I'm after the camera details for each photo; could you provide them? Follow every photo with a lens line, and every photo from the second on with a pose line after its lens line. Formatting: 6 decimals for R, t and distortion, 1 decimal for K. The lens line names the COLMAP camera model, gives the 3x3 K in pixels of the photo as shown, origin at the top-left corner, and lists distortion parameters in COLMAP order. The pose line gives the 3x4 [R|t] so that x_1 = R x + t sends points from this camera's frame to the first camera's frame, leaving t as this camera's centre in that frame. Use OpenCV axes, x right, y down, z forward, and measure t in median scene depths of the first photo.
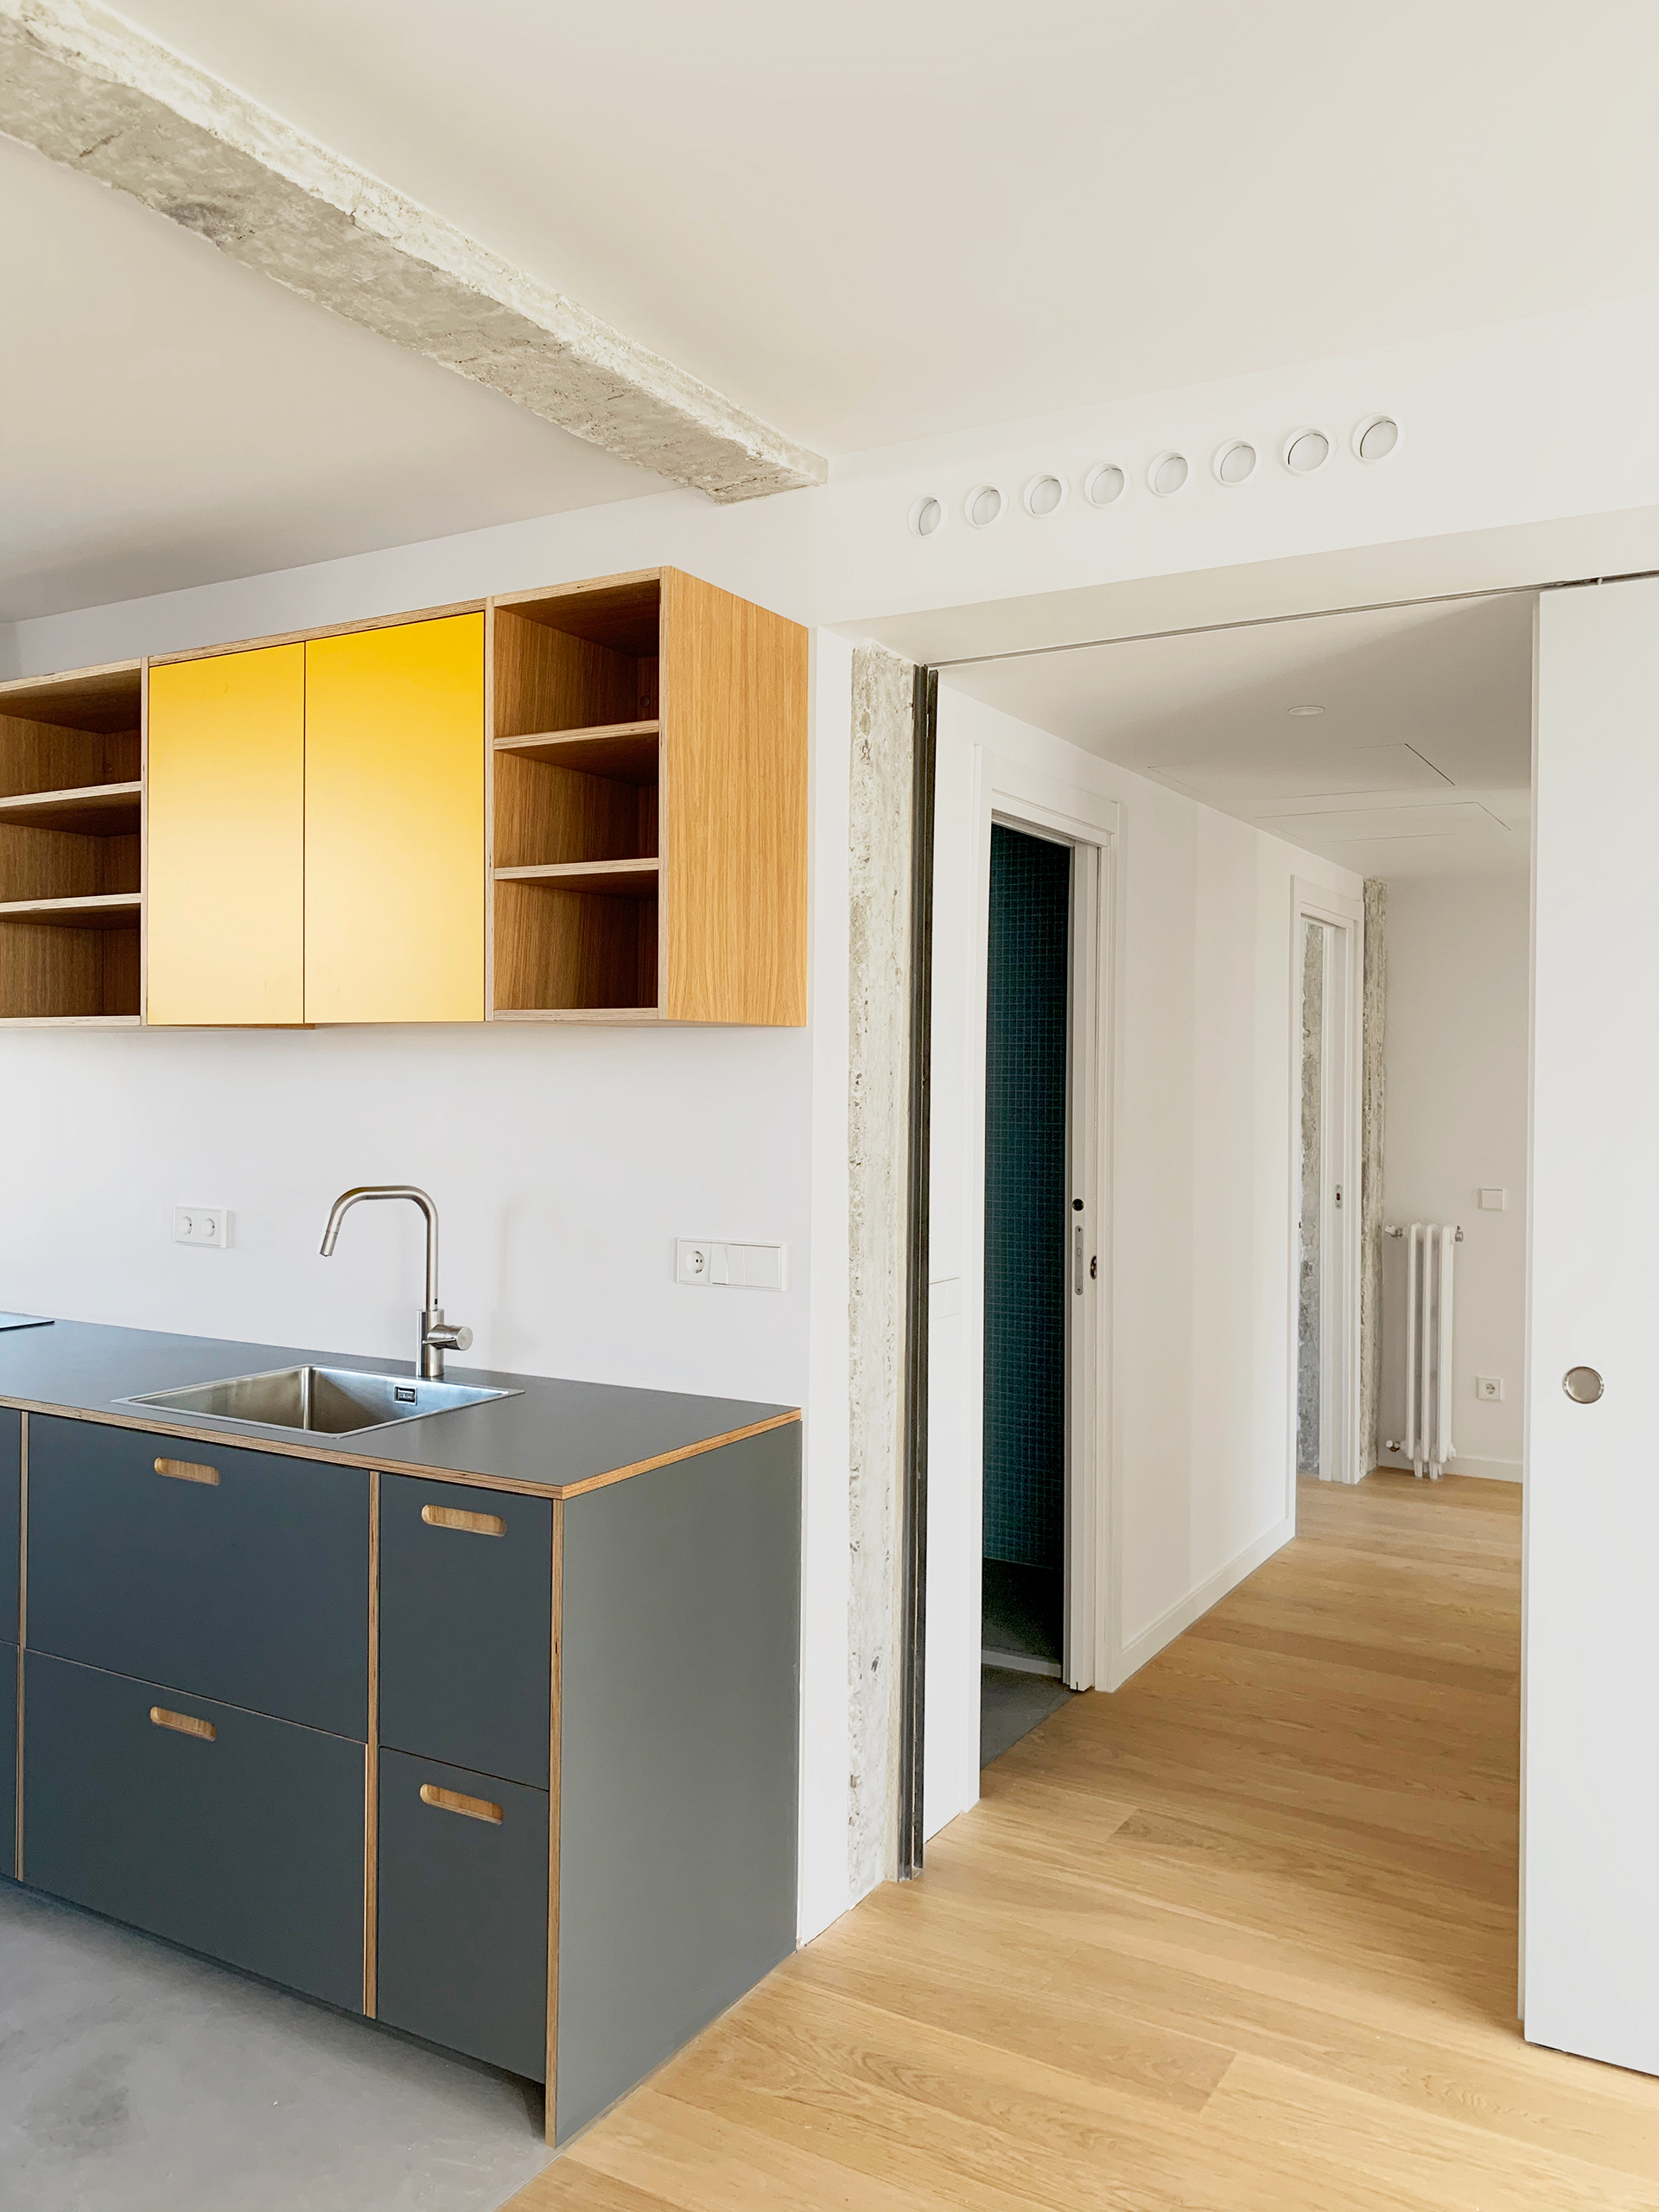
lens RADIAL K [[1720.0, 0, 829.5], [0, 1720.0, 1106.0], [0, 0, 1]] dist [0.064680, -0.052431]
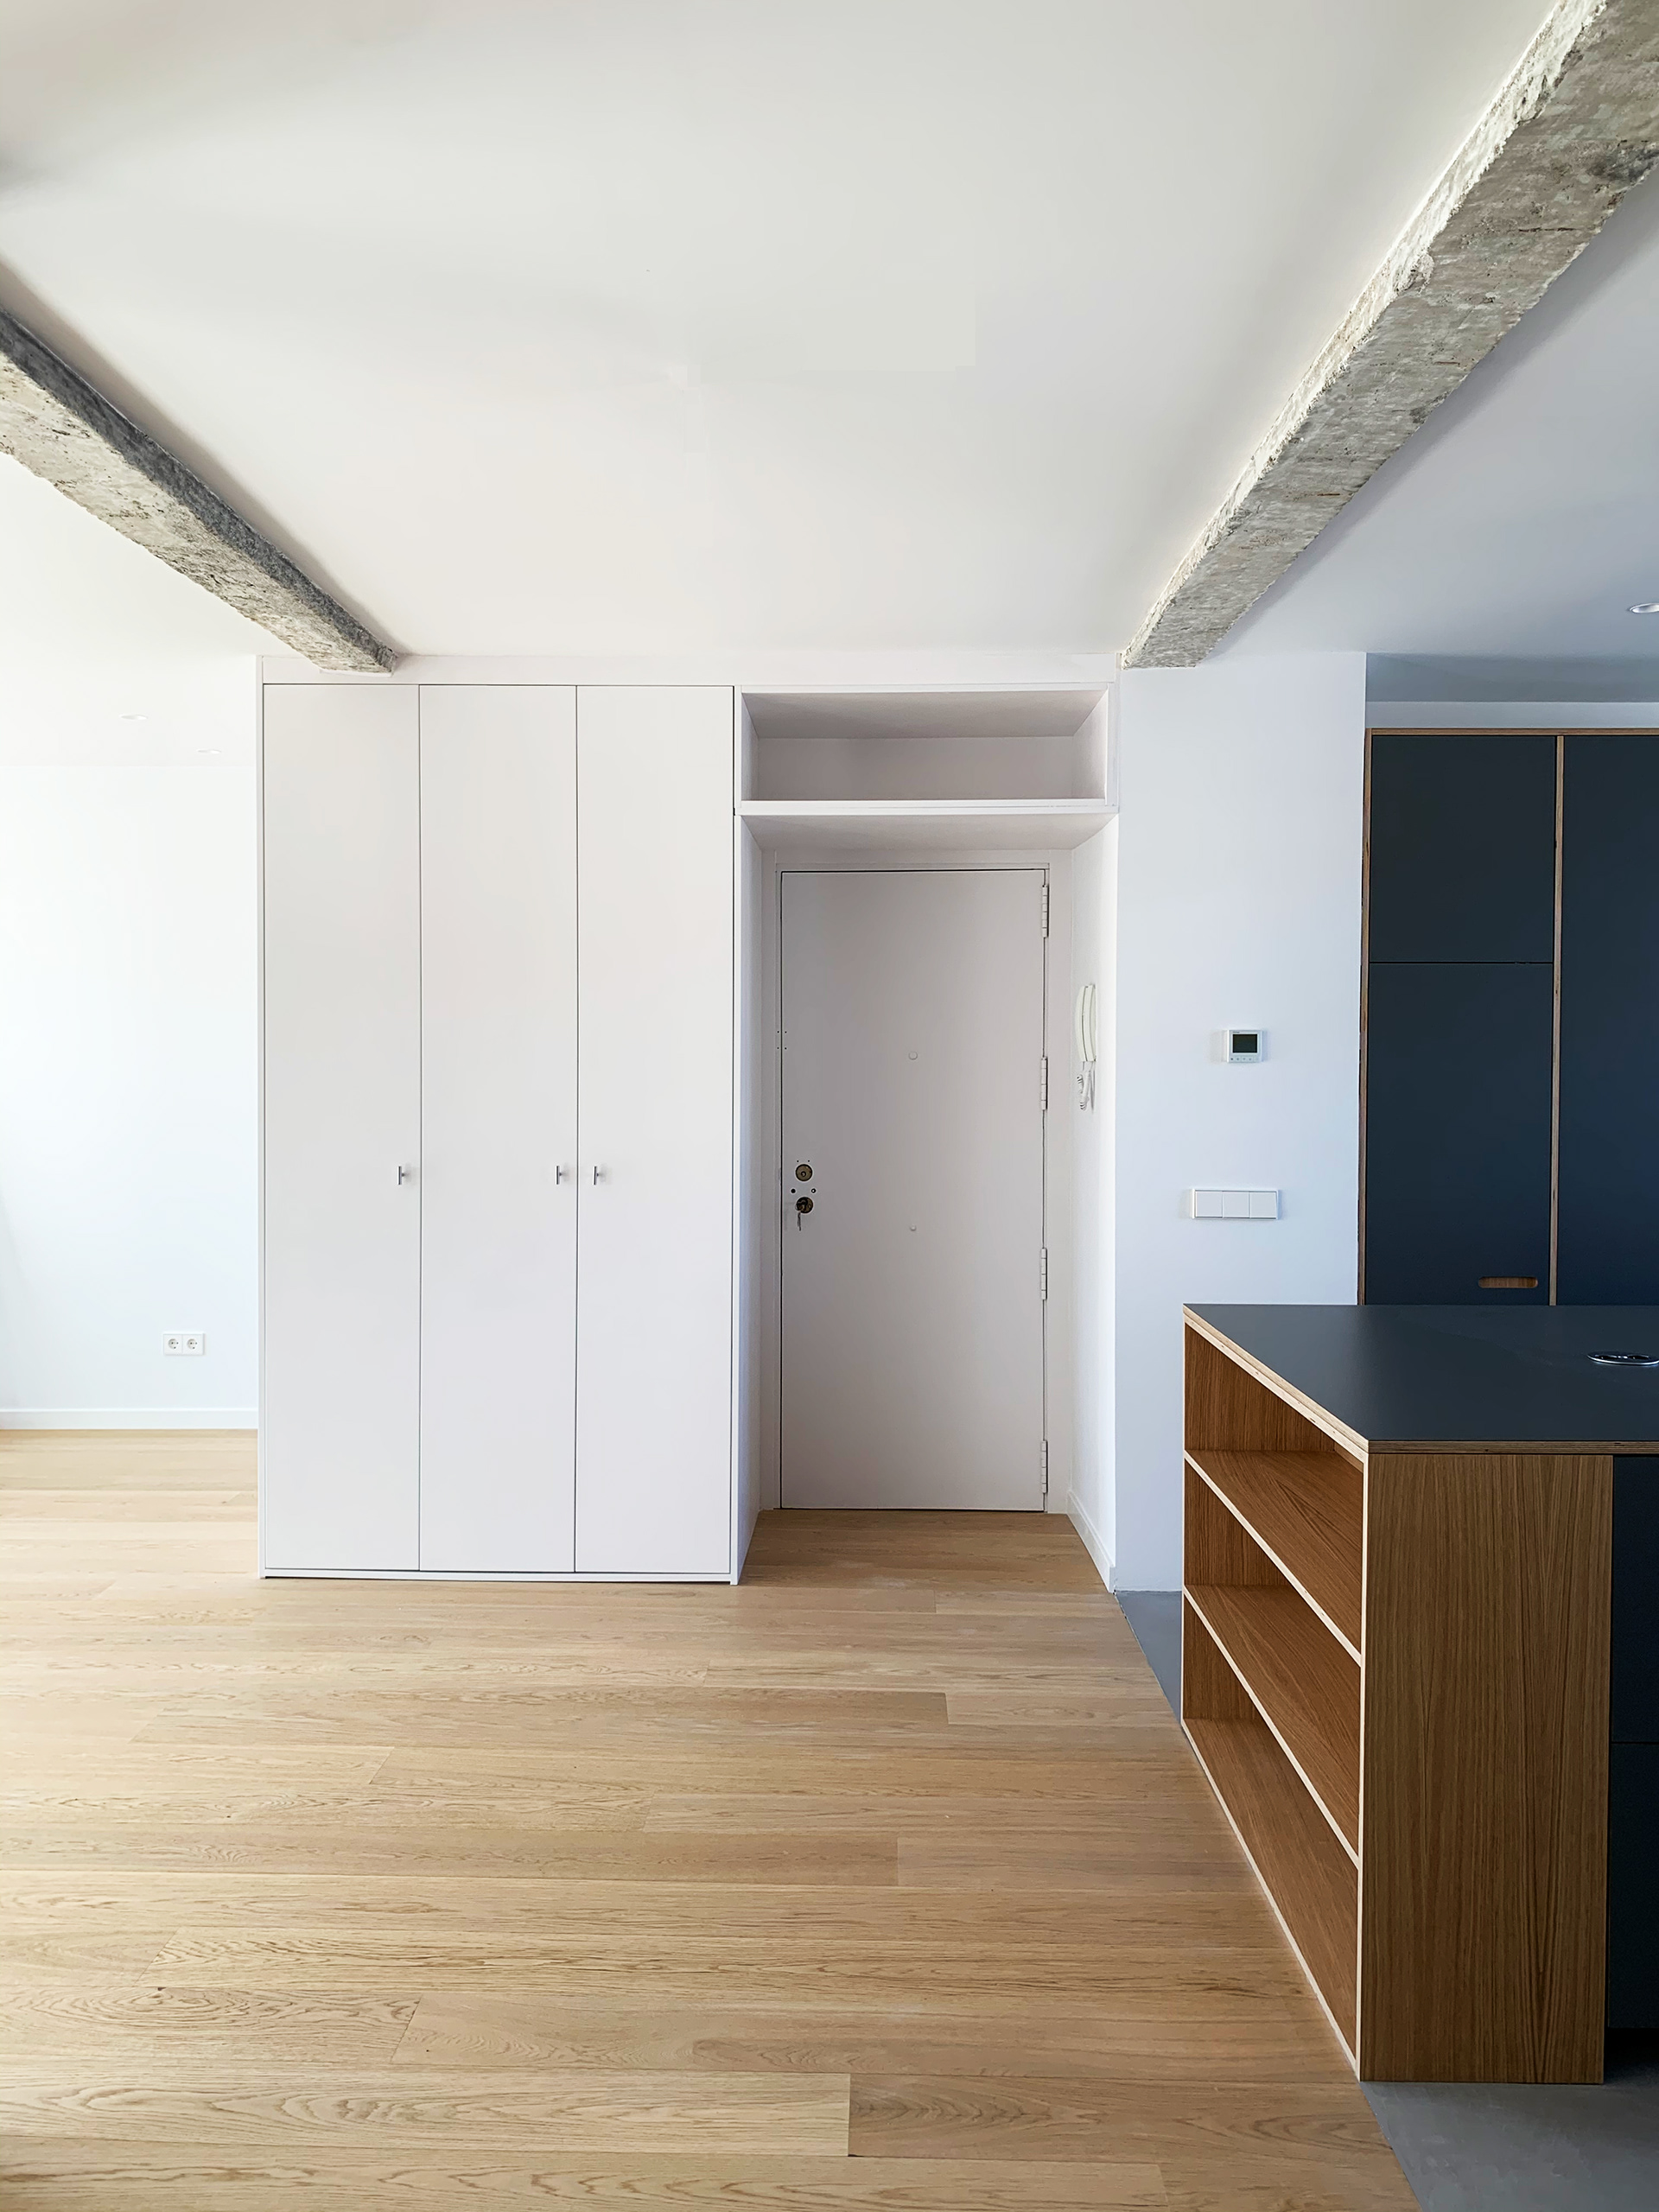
lens RADIAL K [[1696.5, 0, 826.4], [0, 1696.5, 1093.2], [0, 0, 1]] dist [0.034750, -0.046519]
pose [[-0.871012, -0.000707, -0.491261, 0.349631], [-0.019921, 0.999227, 0.033882, -0.006639], [0.490857, 0.039299, -0.870353, 1.135068]]
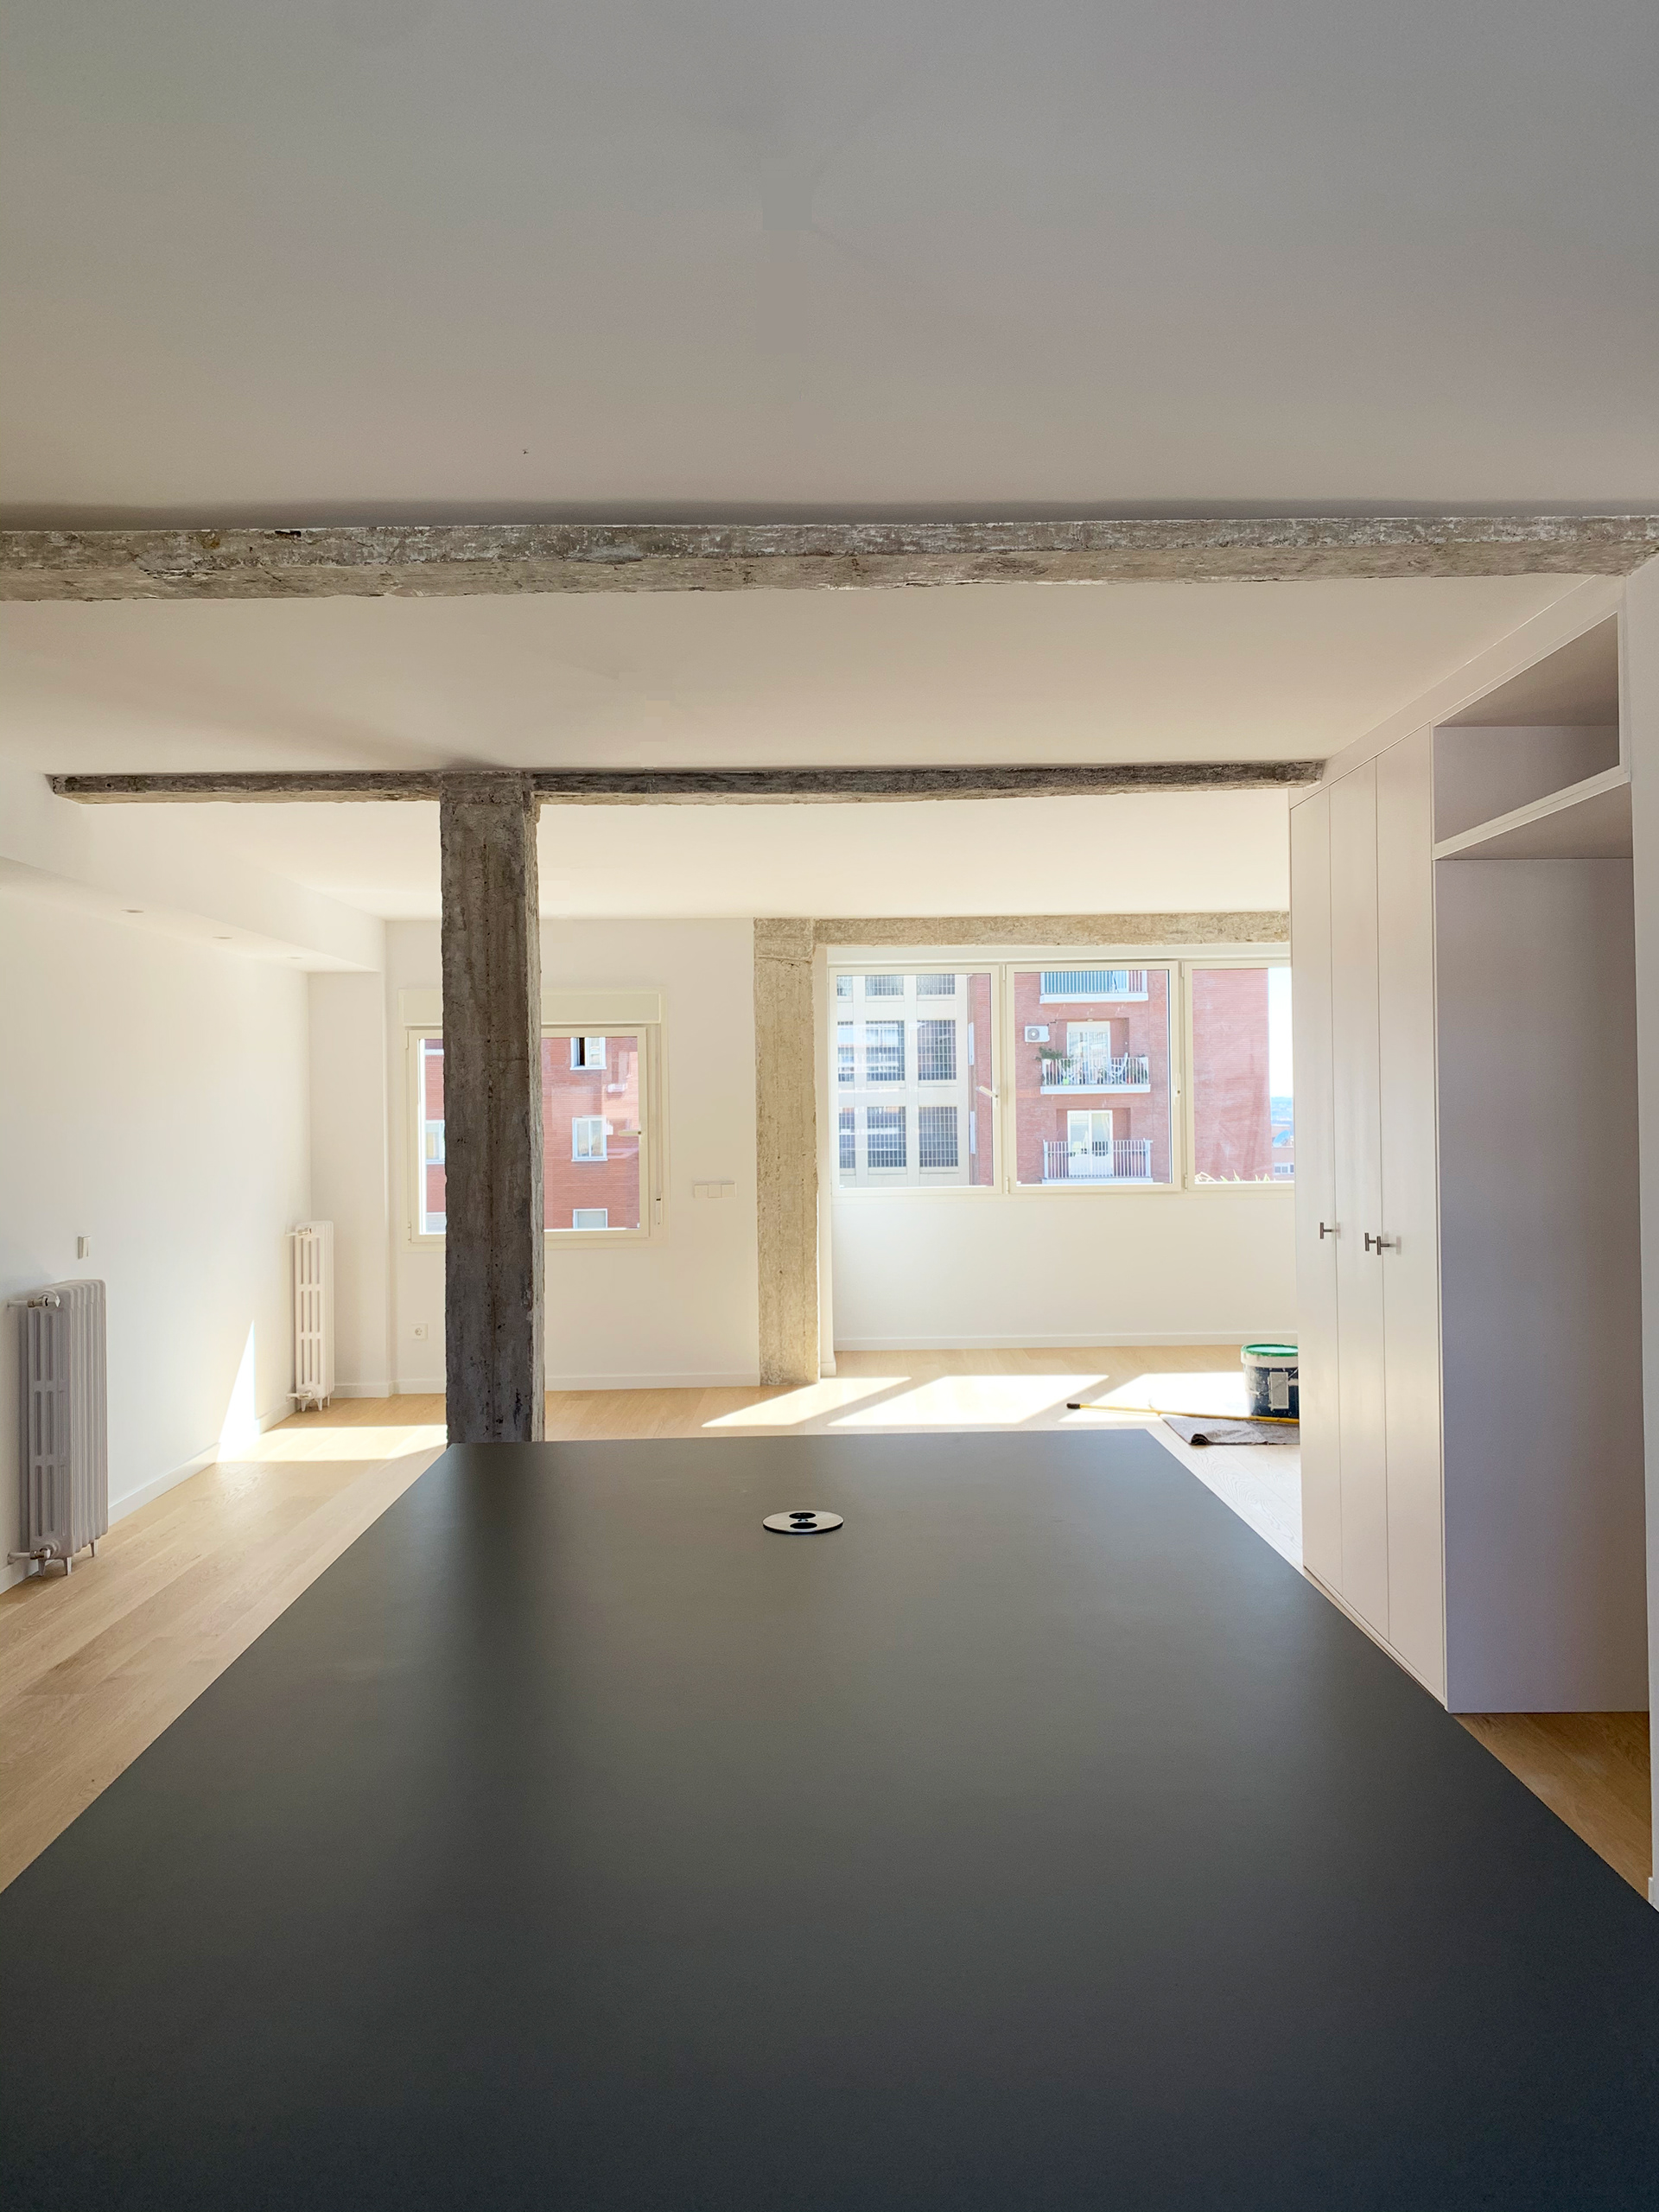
lens RADIAL K [[1678.4, 0, 819.9], [0, 1678.4, 1106.6], [0, 0, 1]] dist [0.075767, -0.118996]
pose [[-0.507997, -0.005301, 0.861343, -1.324320], [0.024512, 0.999487, 0.020608, -0.045981], [-0.861010, 0.031582, -0.507606, 0.888655]]
